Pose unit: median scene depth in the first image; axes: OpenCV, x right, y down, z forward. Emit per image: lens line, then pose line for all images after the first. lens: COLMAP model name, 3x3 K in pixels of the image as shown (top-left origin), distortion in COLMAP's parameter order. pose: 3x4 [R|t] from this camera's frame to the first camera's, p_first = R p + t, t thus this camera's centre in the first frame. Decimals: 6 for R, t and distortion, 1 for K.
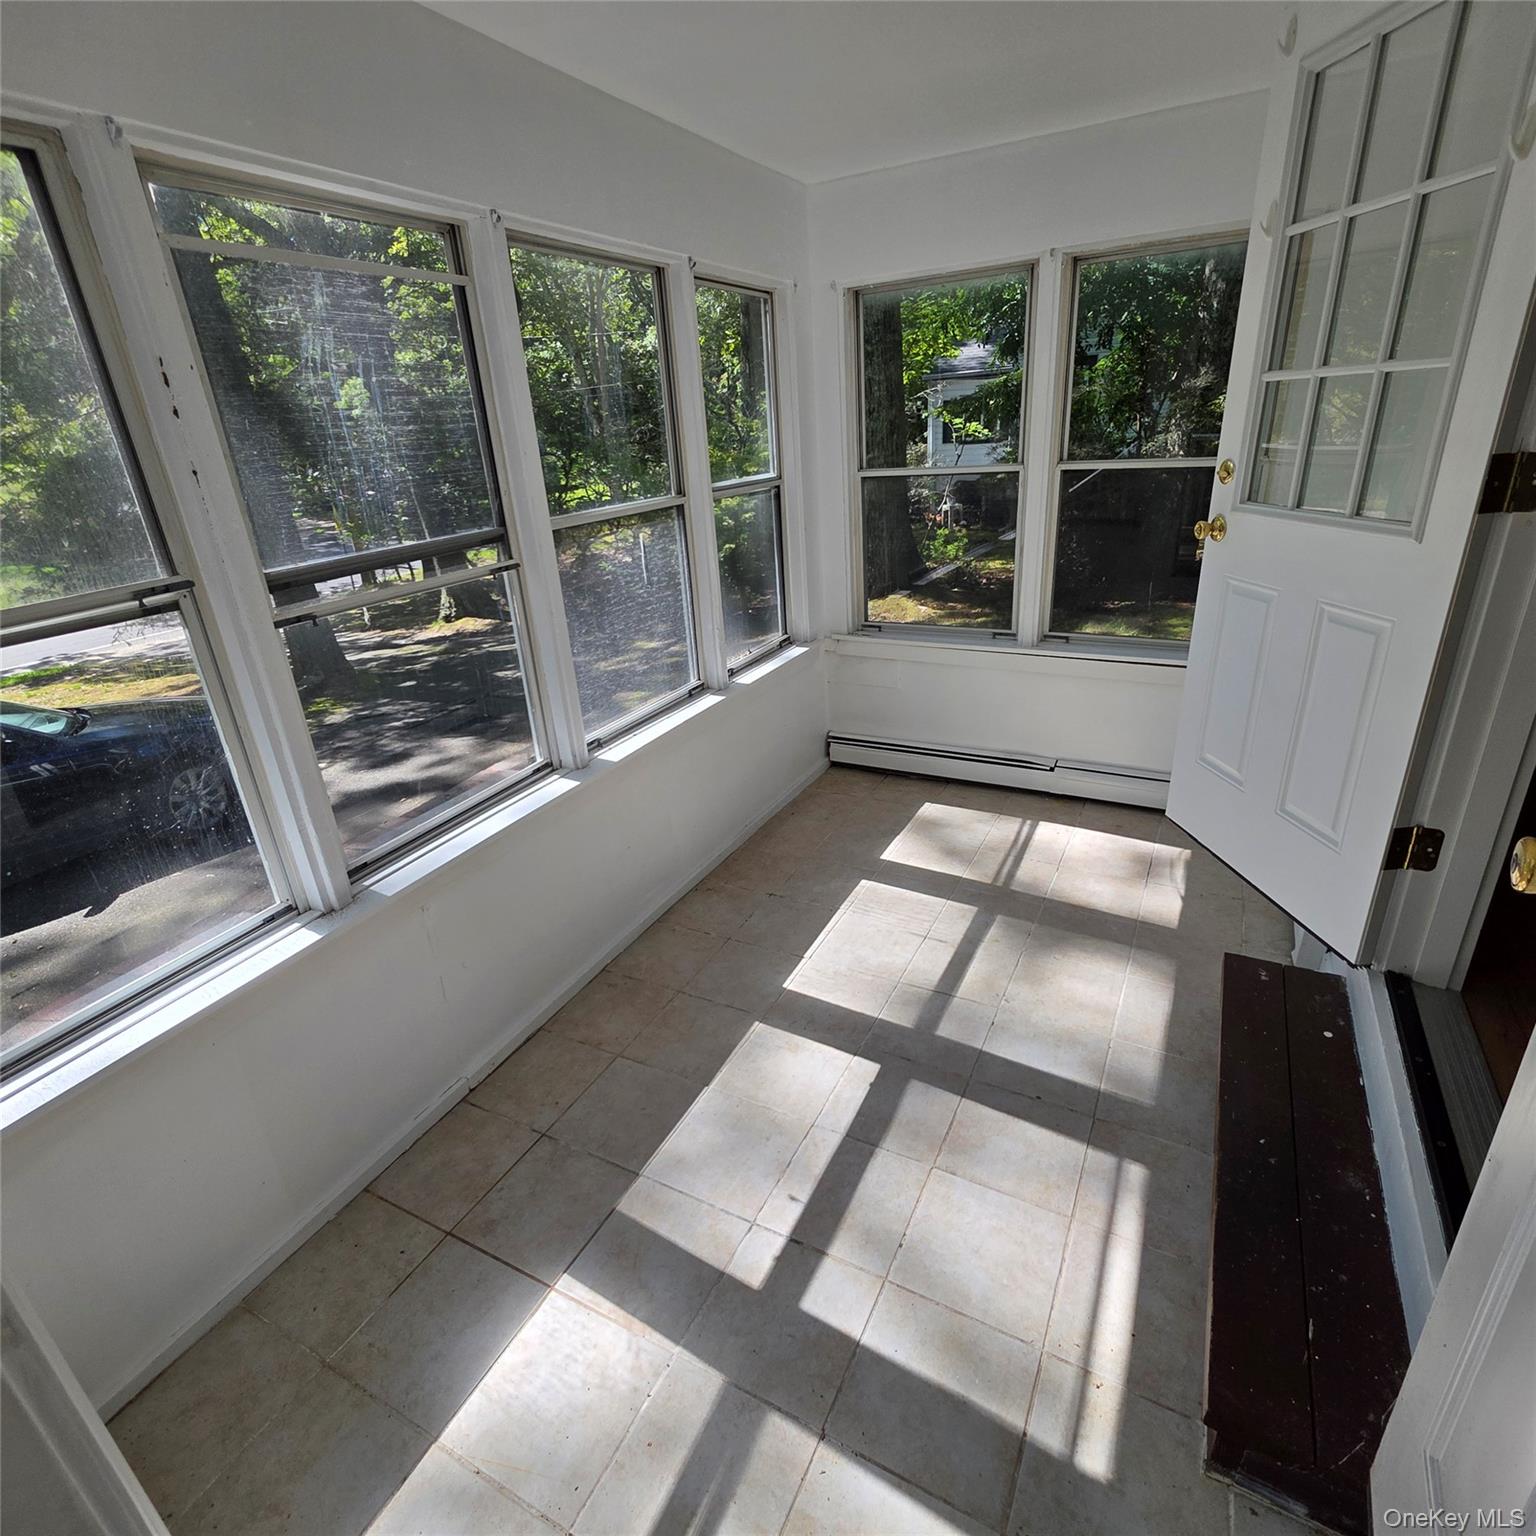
lens RADIAL K [[831.6, 0, 767.6], [0, 831.6, 773.4], [0, 0, 1]] dist [0.003628, 0.000499]
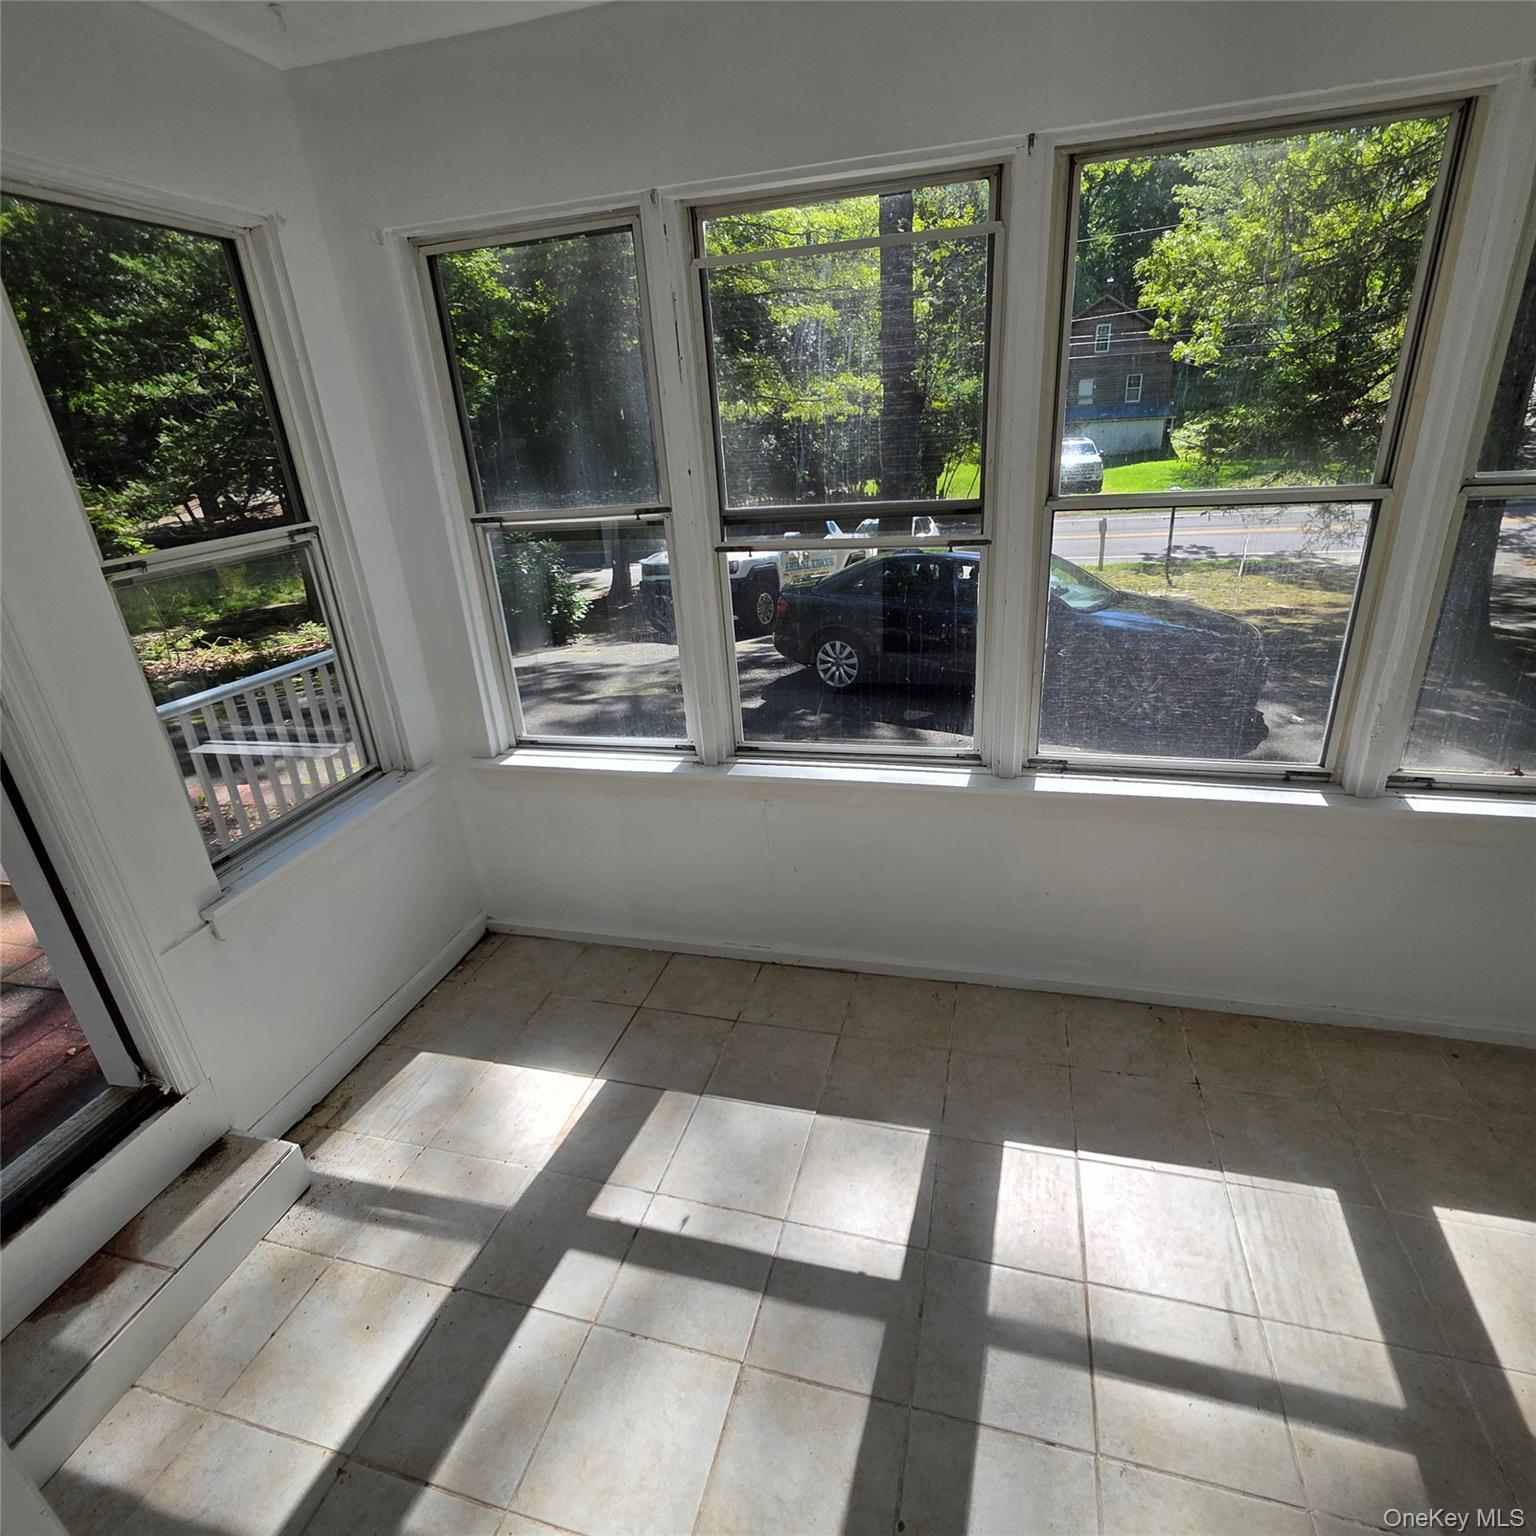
lens RADIAL K [[825.7, 0, 765.7], [0, 825.7, 767.0], [0, 0, 1]] dist [0.000784, -0.000582]
pose [[0.220760, 0.425876, -0.877437, 0.608514], [-0.335641, 0.877856, 0.341633, -0.288885], [0.915757, 0.219085, 0.336737, 0.579256]]
